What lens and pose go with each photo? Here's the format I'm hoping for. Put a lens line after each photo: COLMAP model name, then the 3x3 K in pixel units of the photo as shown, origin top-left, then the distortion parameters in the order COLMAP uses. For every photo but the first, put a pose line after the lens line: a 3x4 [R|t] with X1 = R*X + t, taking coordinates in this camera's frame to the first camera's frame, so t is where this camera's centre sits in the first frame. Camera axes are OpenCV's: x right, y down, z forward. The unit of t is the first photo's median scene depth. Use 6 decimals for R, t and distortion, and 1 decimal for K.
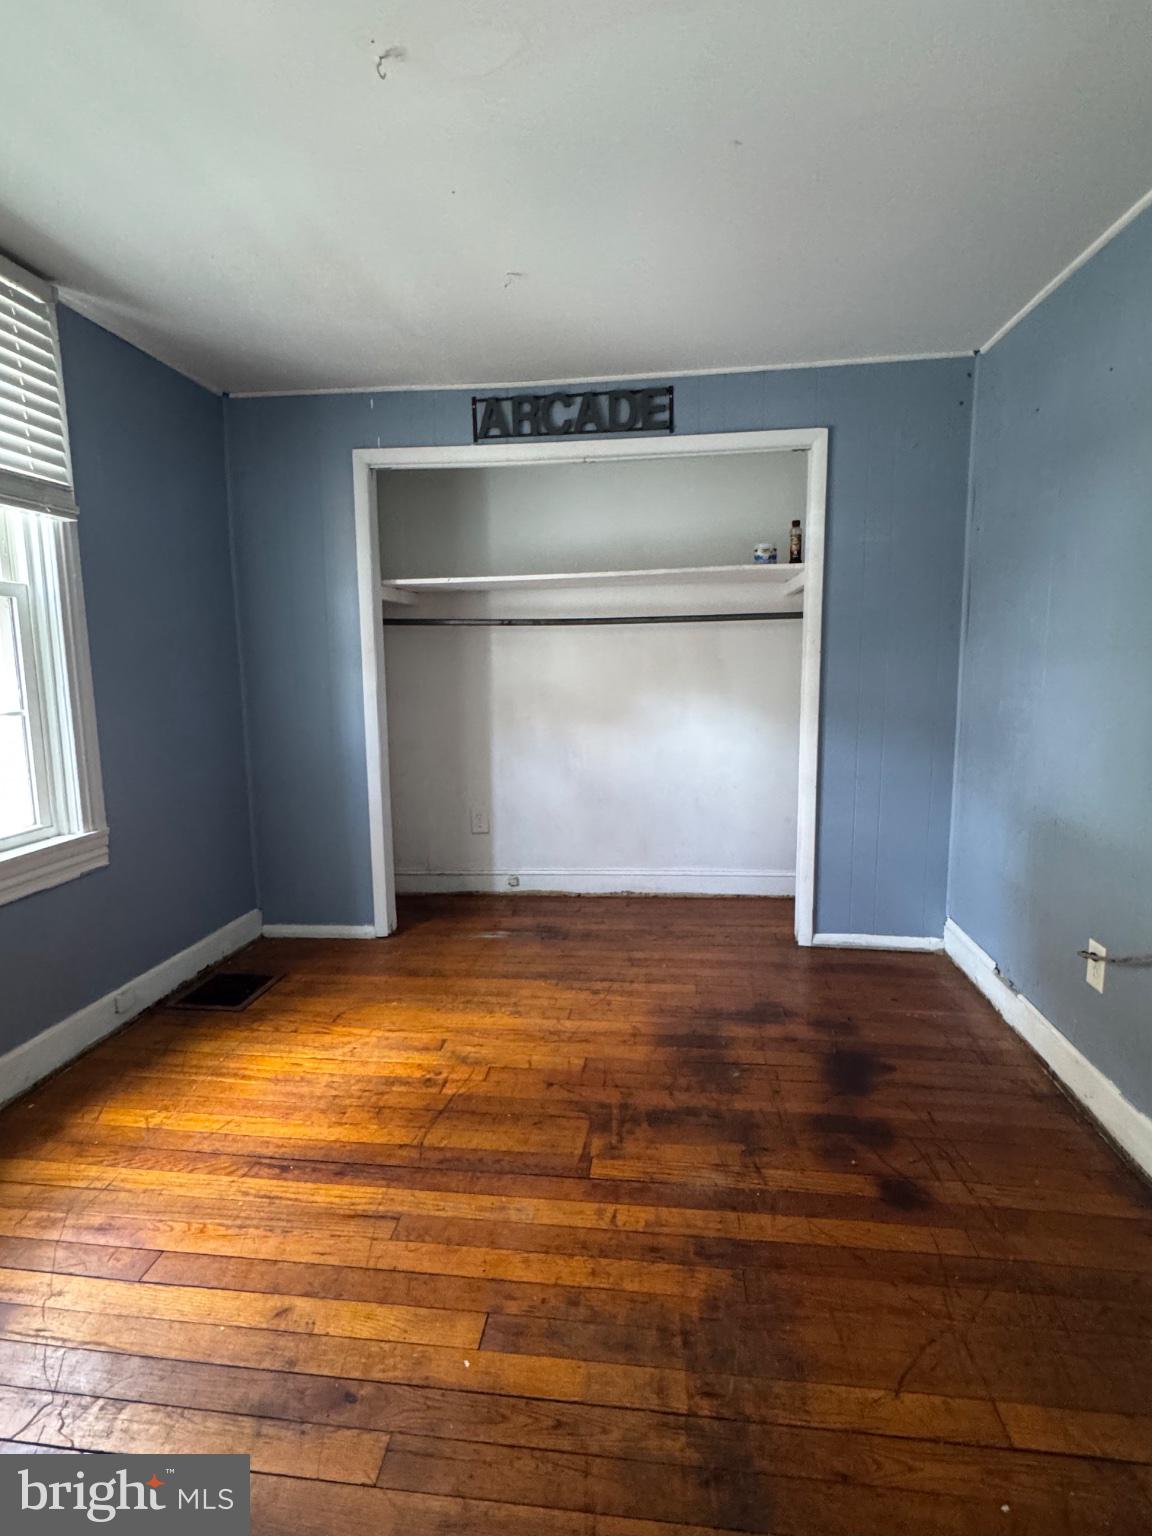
lens RADIAL K [[800.6, 0, 577.1], [0, 800.6, 769.4], [0, 0, 1]] dist [-0.004415, 0.002642]
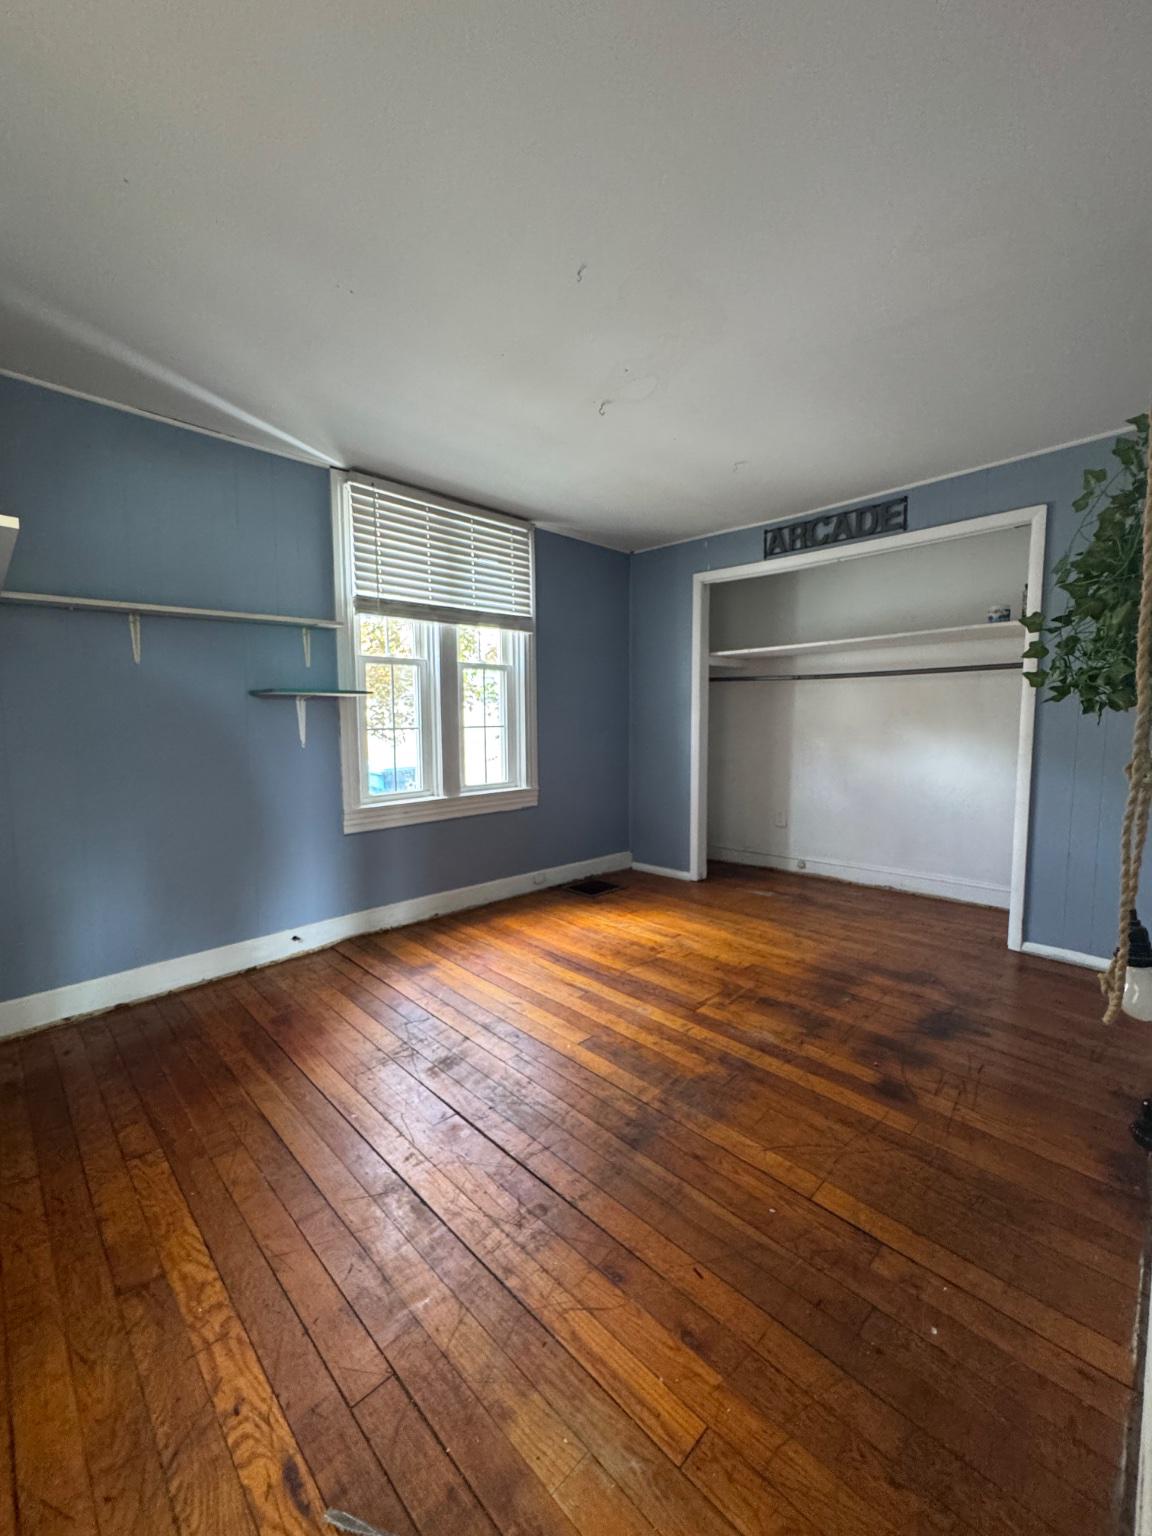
lens RADIAL K [[612.0, 0, 572.4], [0, 612.0, 768.8], [0, 0, 1]] dist [0.001320, 0.000160]
pose [[0.778547, 0.065204, -0.624189, 0.393239], [-0.092282, 0.995671, -0.011094, 0.036092], [0.620764, 0.066239, 0.781194, -0.117171]]
